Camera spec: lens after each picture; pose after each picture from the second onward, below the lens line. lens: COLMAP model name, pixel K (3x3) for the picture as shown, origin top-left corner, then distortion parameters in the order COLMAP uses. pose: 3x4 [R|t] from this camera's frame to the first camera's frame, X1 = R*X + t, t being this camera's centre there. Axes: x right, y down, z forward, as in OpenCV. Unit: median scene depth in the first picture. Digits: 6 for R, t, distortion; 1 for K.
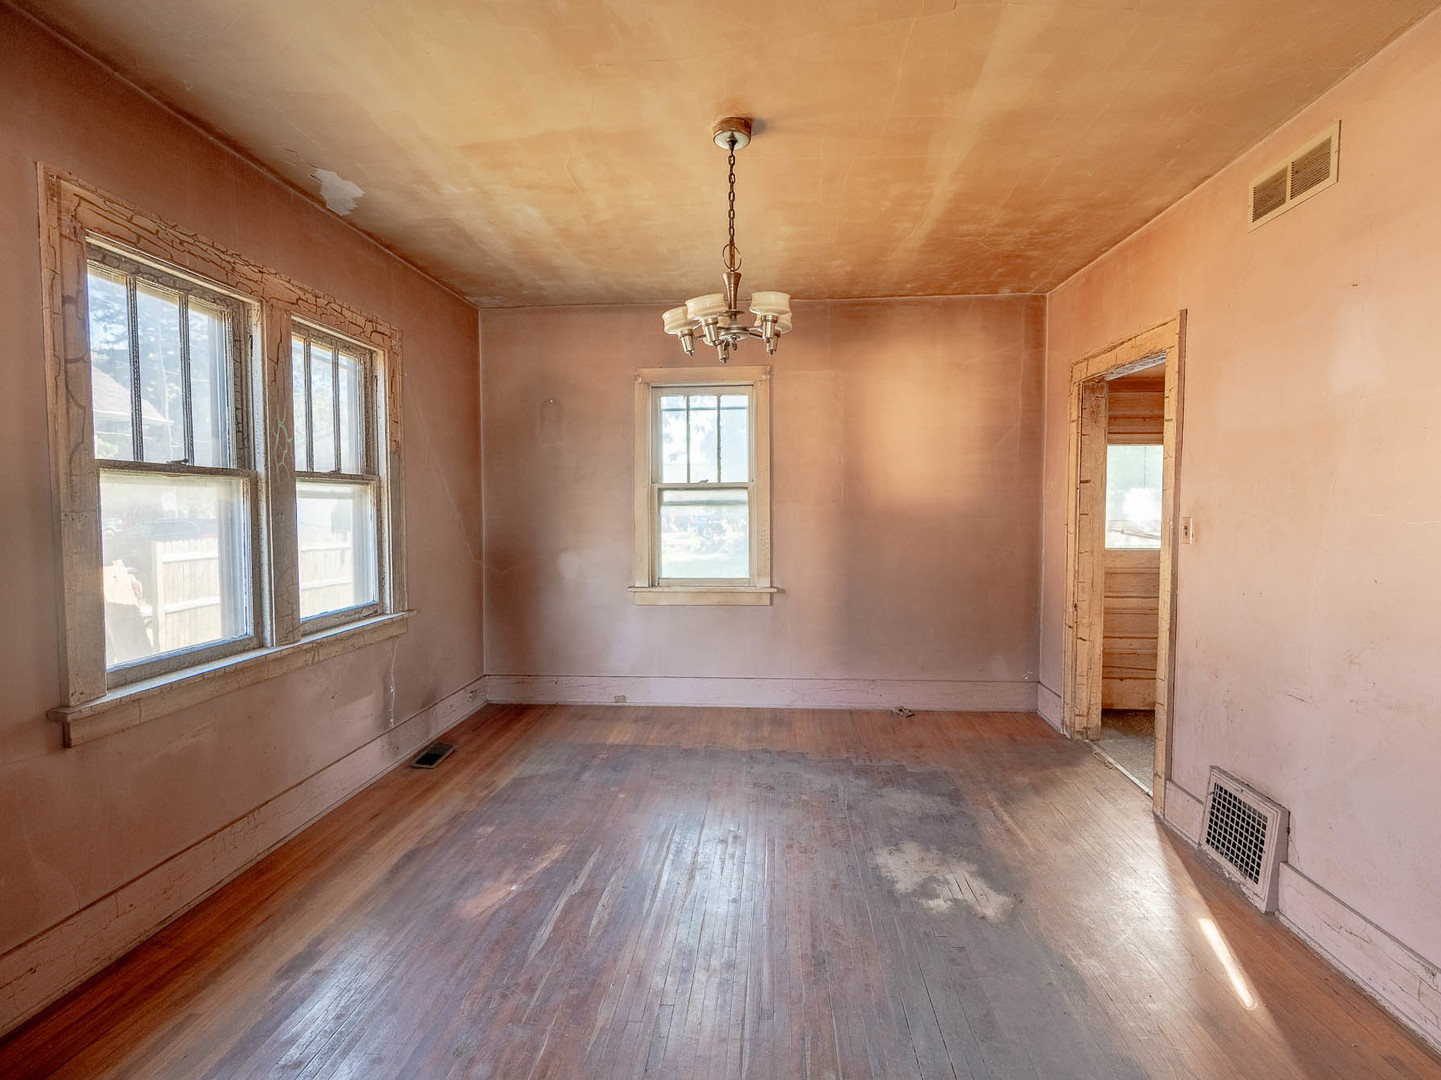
lens RADIAL K [[652.5, 0, 724.9], [0, 652.5, 534.2], [0, 0, 1]] dist [-0.001557, -0.000402]
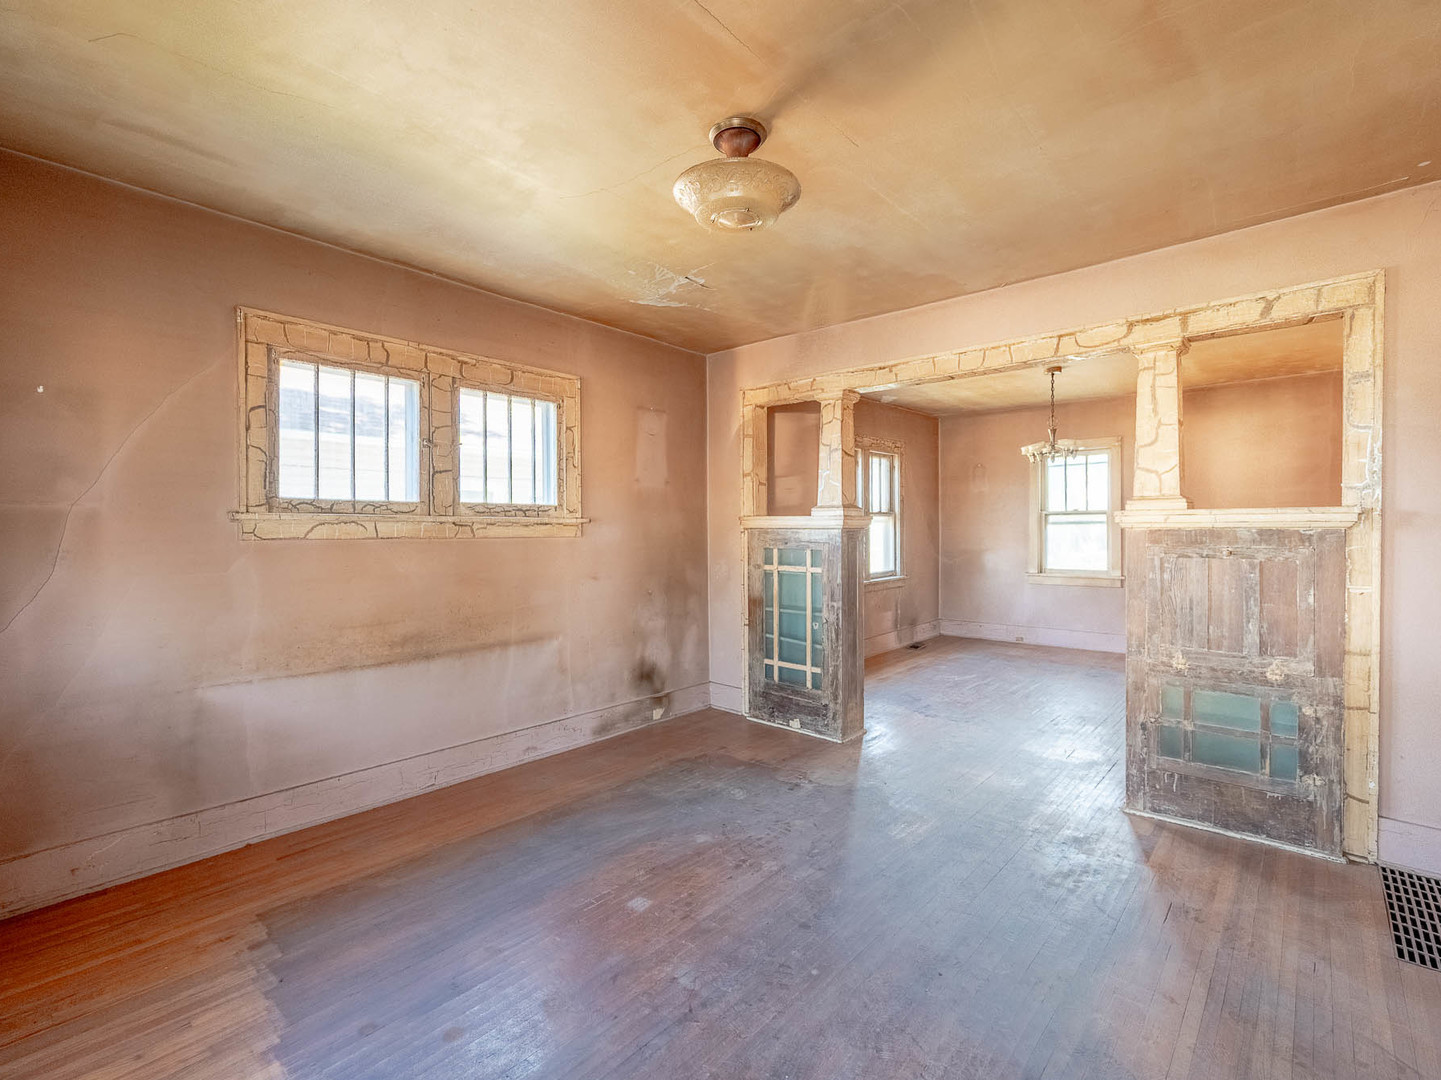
lens RADIAL K [[652.5, 0, 724.9], [0, 652.5, 534.2], [0, 0, 1]] dist [-0.001557, -0.000402]
pose [[0.797819, 0.003773, -0.602885, 0.262032], [-0.018239, 0.999674, -0.017880, 0.026988], [0.602621, 0.025261, 0.797628, -0.854770]]
